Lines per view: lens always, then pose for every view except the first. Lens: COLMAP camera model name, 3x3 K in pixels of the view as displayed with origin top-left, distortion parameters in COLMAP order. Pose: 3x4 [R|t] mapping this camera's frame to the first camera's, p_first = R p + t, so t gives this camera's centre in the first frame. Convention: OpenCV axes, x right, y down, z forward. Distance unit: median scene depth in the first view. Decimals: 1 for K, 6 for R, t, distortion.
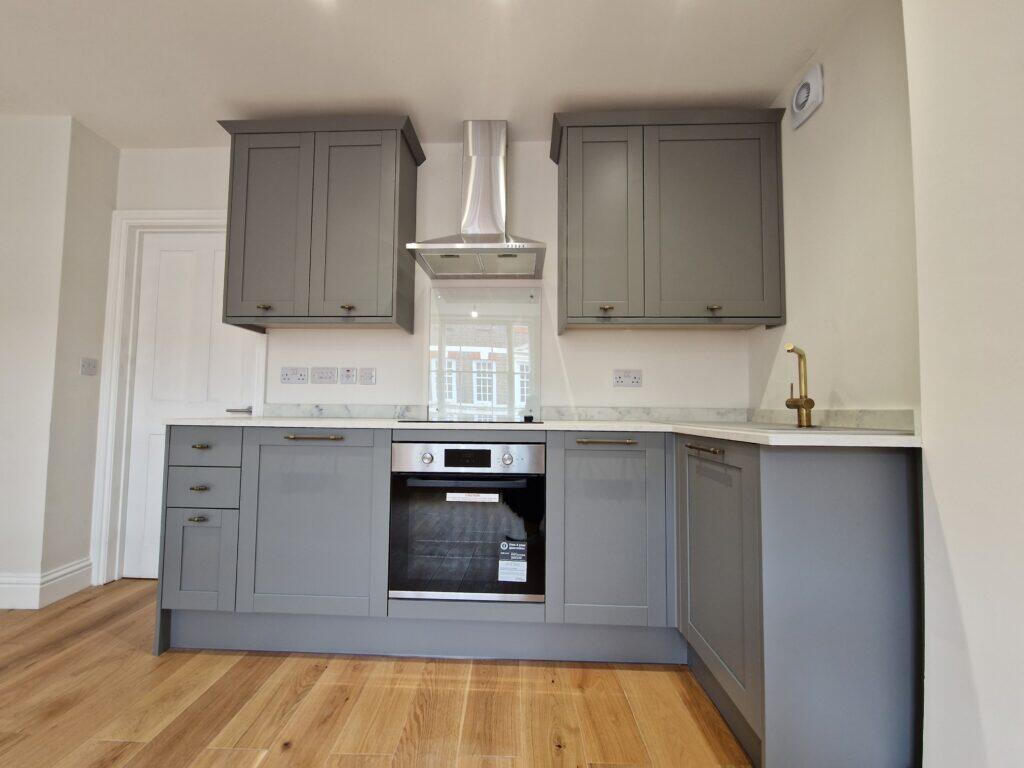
lens RADIAL K [[414.6, 0, 505.8], [0, 414.6, 387.2], [0, 0, 1]] dist [0.008278, -0.007656]
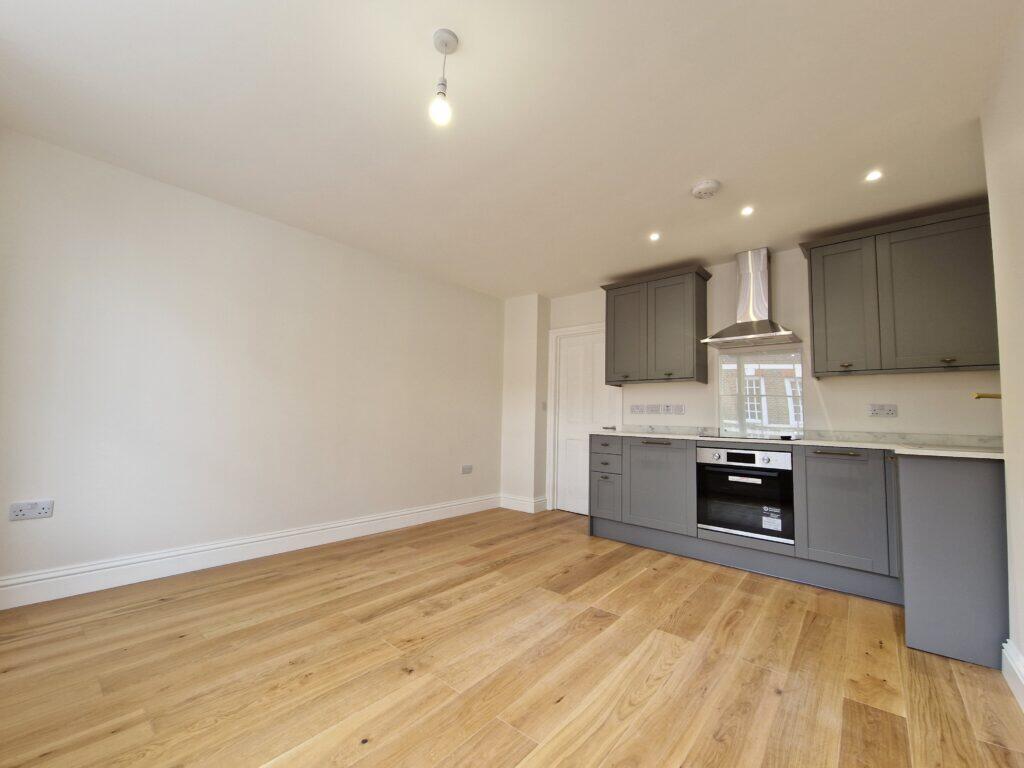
lens RADIAL K [[414.6, 0, 505.8], [0, 414.6, 387.2], [0, 0, 1]] dist [0.008278, -0.007656]
pose [[0.774249, -0.038866, -0.631687, 0.263191], [0.013461, 0.998898, -0.044960, -0.068918], [0.632738, 0.026307, 0.773919, -1.036953]]
